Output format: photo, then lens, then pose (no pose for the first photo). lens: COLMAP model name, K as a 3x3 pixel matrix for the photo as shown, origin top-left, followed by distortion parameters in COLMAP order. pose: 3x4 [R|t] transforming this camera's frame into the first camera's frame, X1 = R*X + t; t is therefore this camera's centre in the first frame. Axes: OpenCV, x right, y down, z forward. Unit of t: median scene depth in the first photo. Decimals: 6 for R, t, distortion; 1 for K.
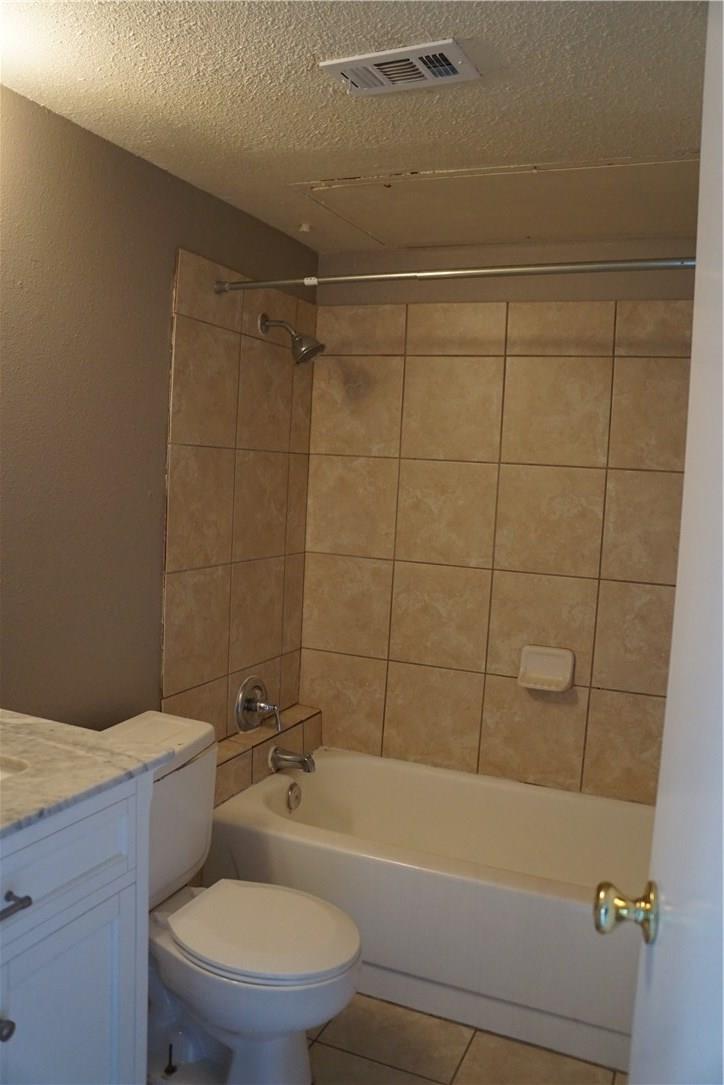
lens RADIAL K [[894.4, 0, 362.0], [0, 894.4, 542.5], [0, 0, 1]] dist [-0.172296, 0.176519]
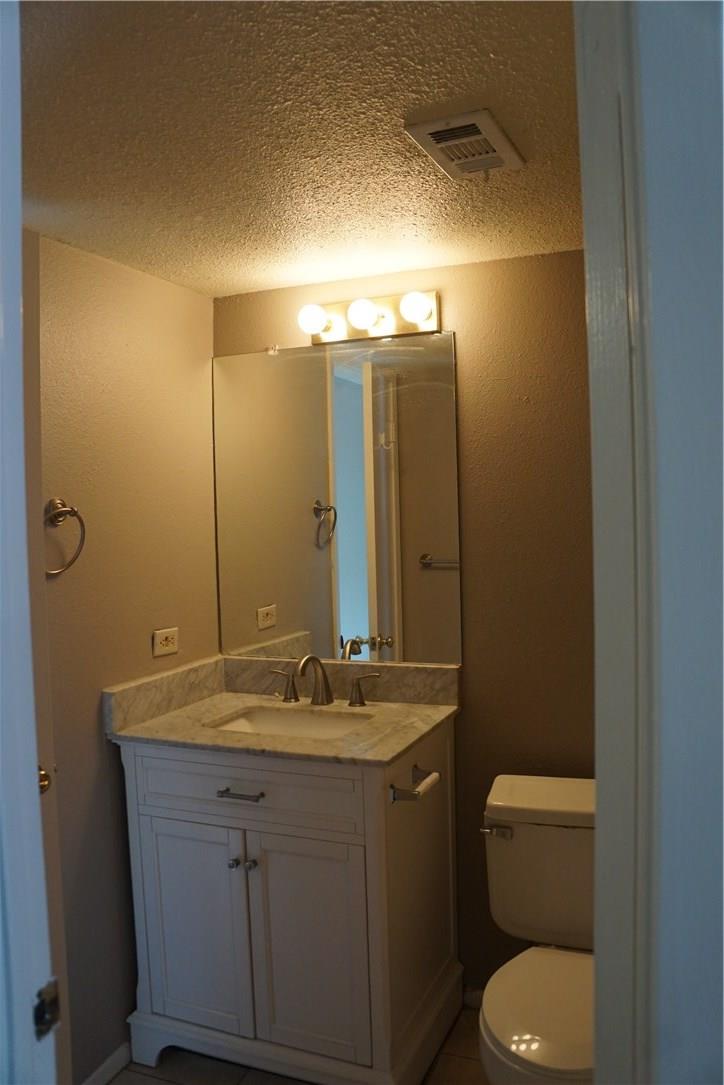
lens RADIAL K [[894.4, 0, 362.0], [0, 894.4, 542.5], [0, 0, 1]] dist [-0.172296, 0.176519]
pose [[-0.013414, 0.004371, -0.999900, 1.145826], [-0.051721, 0.998649, 0.005059, -0.099890], [0.998571, 0.051784, -0.013170, 0.995673]]
